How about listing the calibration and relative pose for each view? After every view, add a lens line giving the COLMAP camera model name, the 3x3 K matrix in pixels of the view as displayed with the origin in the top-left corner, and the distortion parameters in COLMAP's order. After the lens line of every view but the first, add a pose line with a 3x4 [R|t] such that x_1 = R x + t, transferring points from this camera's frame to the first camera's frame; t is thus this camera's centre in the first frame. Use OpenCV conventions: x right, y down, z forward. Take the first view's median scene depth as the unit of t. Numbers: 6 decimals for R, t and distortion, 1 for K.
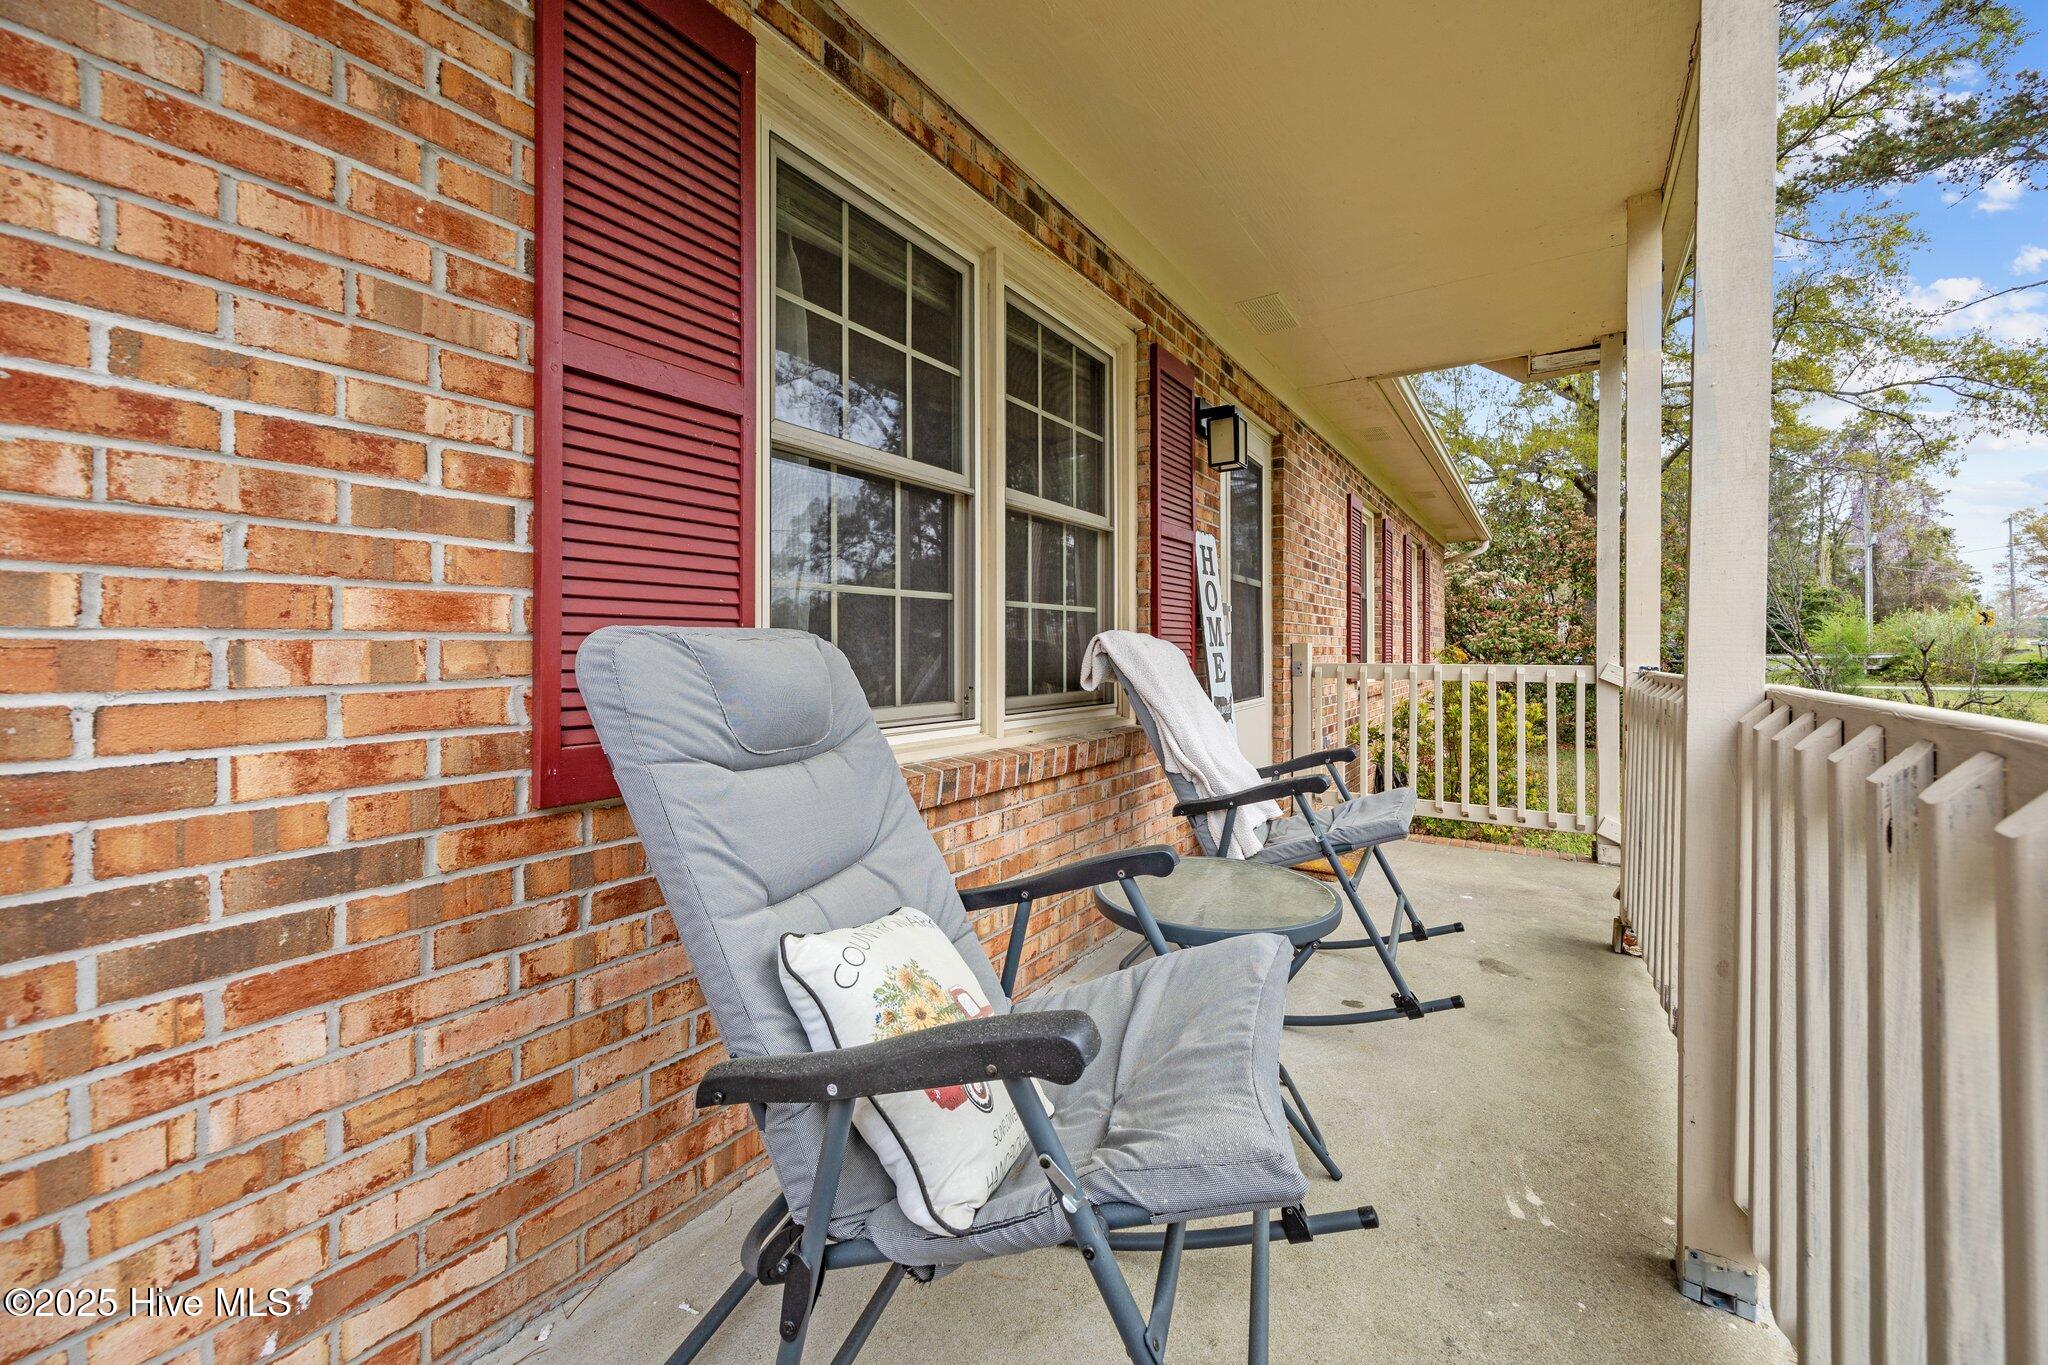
lens RADIAL K [[800.1, 0, 1027.4], [0, 800.1, 645.5], [0, 0, 1]] dist [-0.001971, -0.000125]
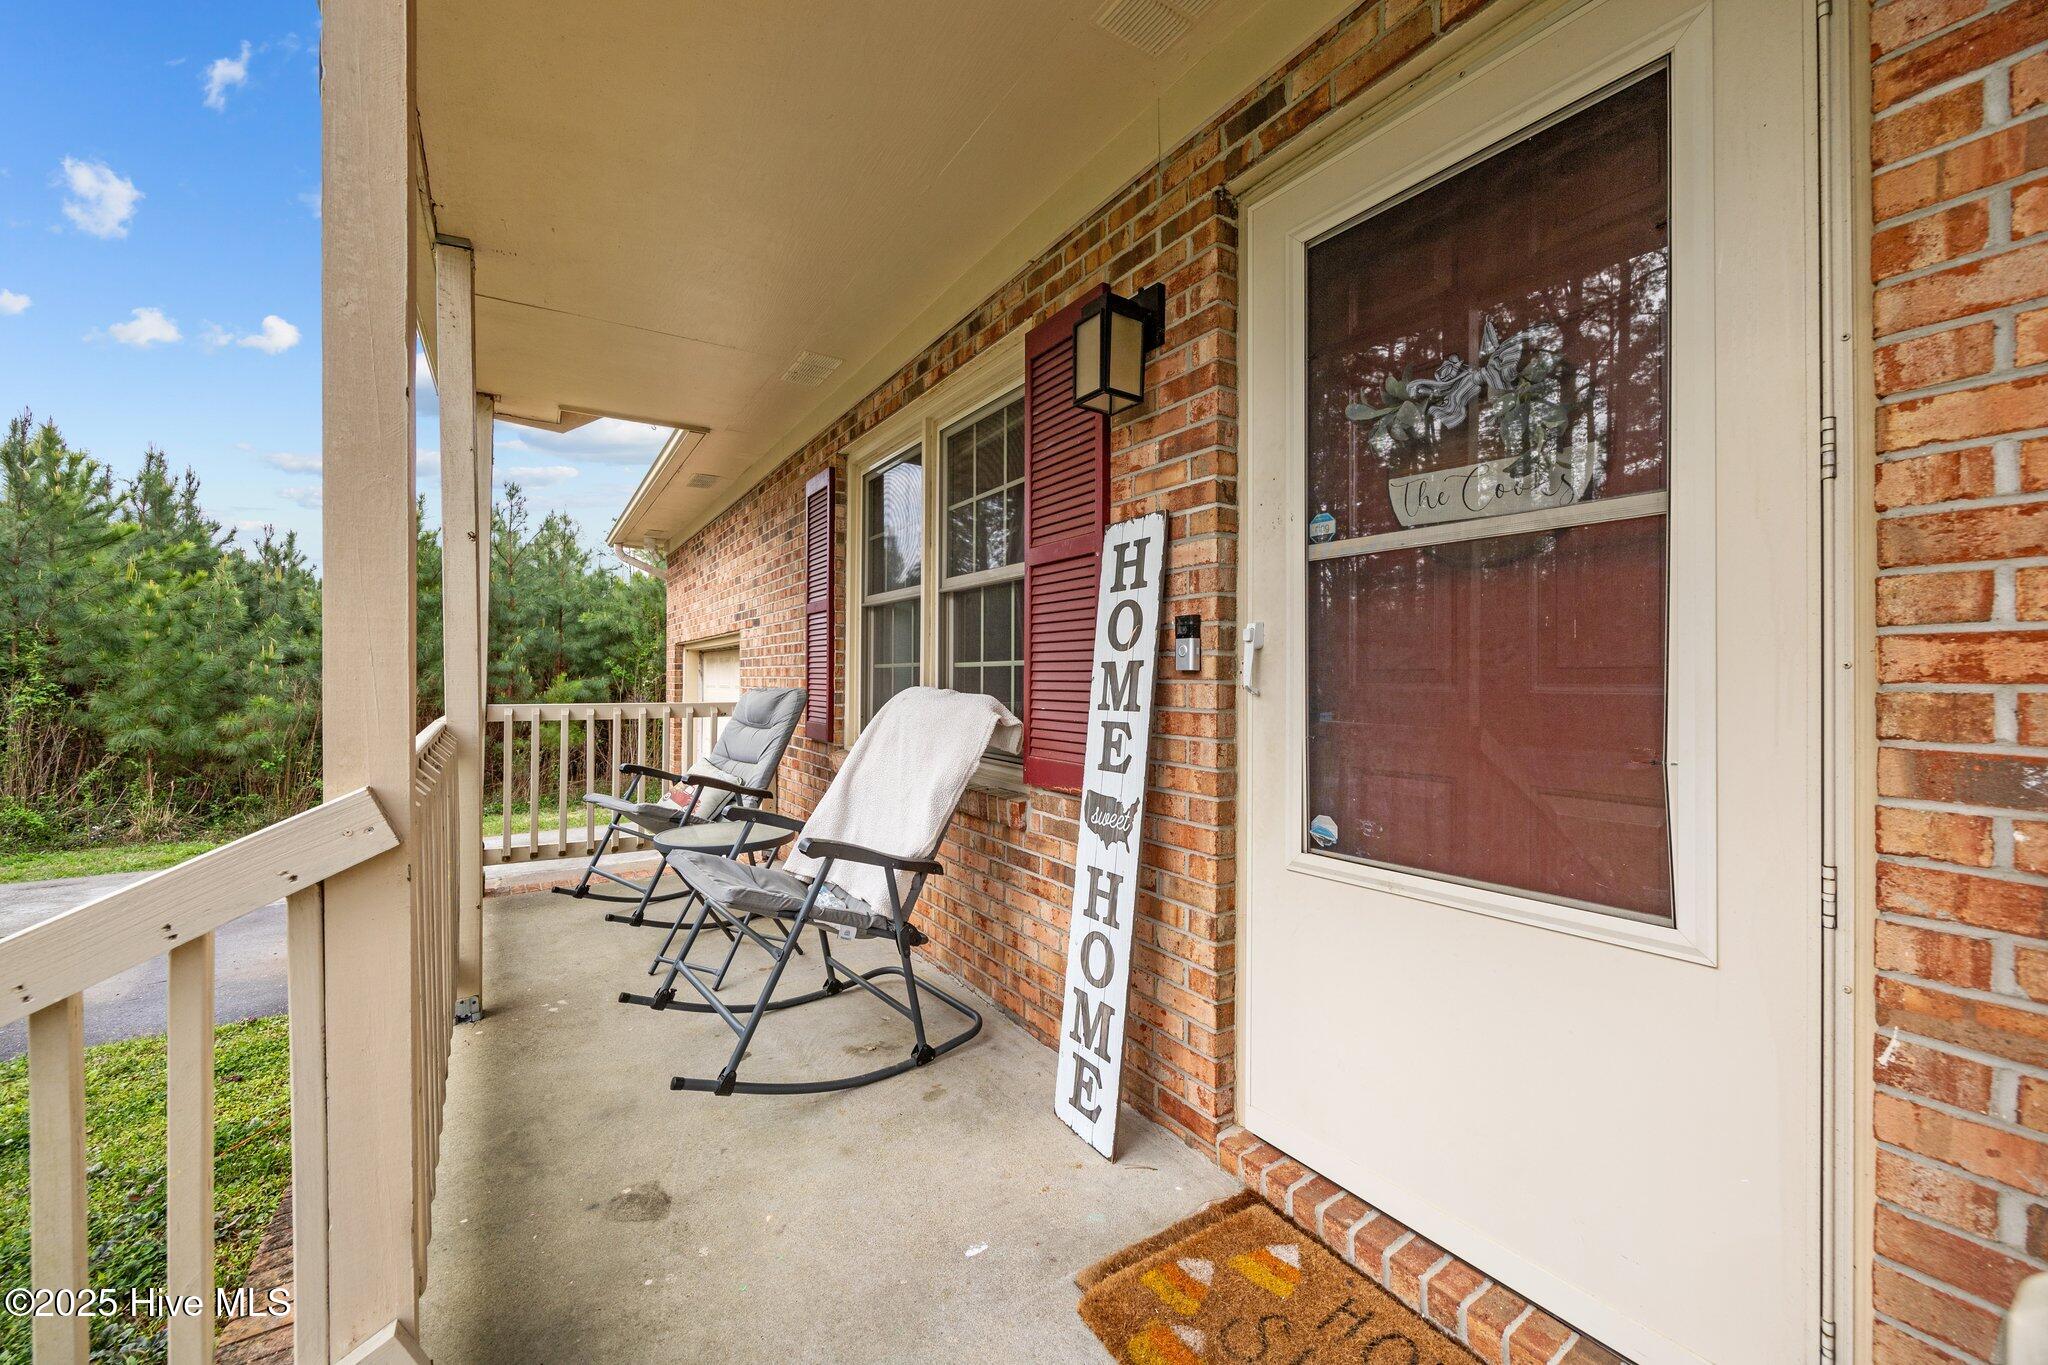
lens RADIAL K [[782.9, 0, 1017.4], [0, 782.9, 677.1], [0, 0, 1]] dist [-0.002050, -0.000308]
pose [[-0.407422, -0.001153, -0.913239, 2.333550], [0.000260, 0.999999, -0.001378, -0.067021], [0.913240, -0.000799, -0.407421, 3.431824]]
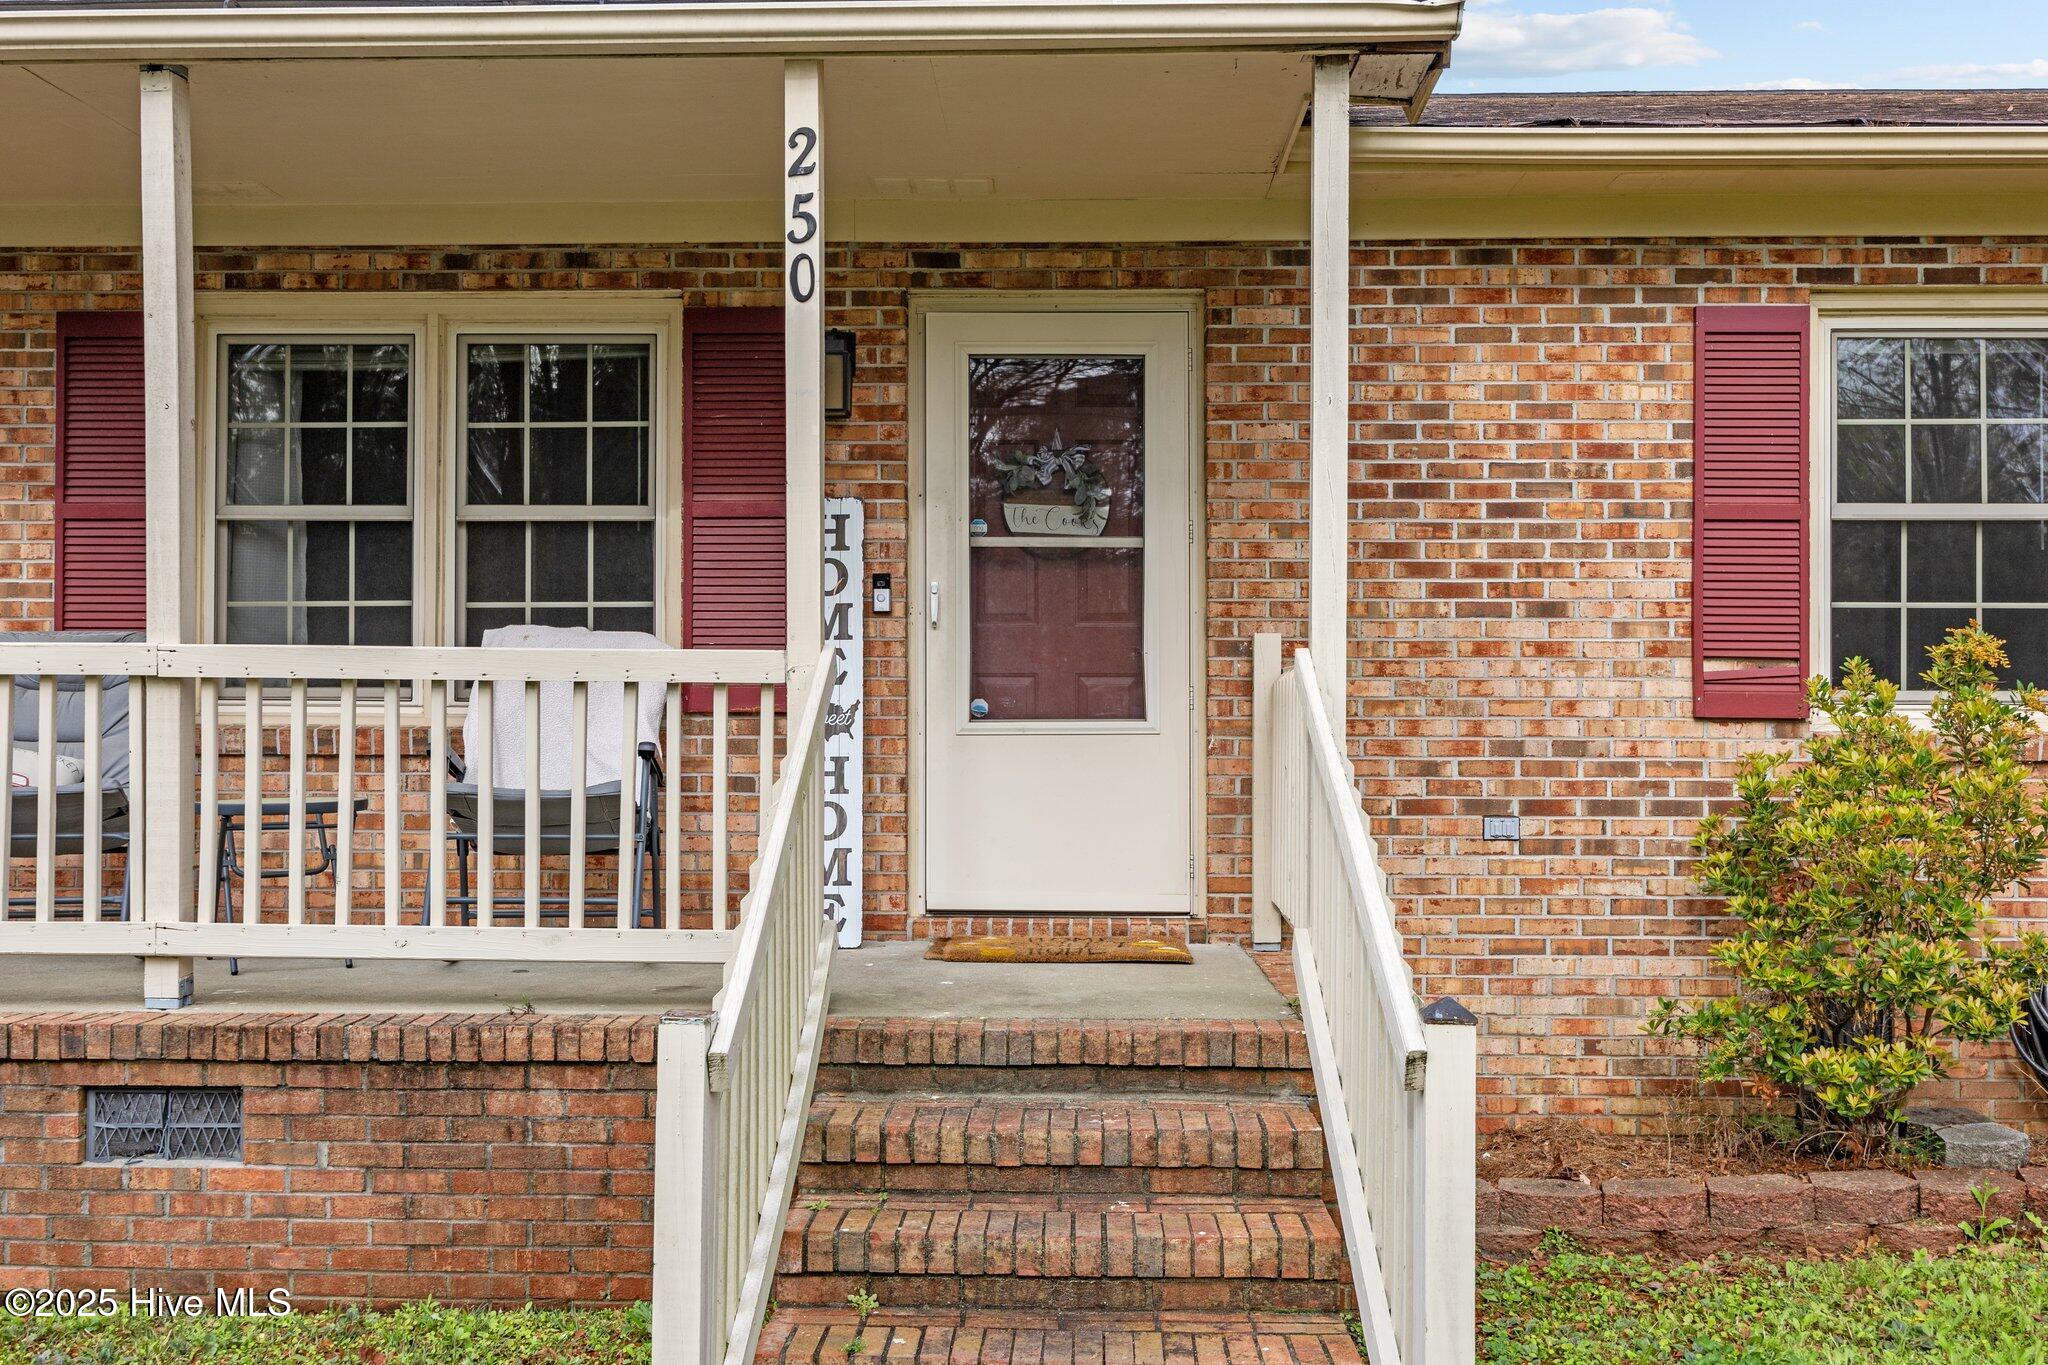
lens RADIAL K [[1961.7, 0, 1021.4], [0, 1961.7, 688.1], [0, 0, 1]] dist [-0.008307, 0.019447]
pose [[0.521843, -0.007857, -0.853006, 5.883098], [0.000995, 0.999963, -0.008602, 0.193634], [0.853041, 0.003640, 0.521831, 0.432092]]
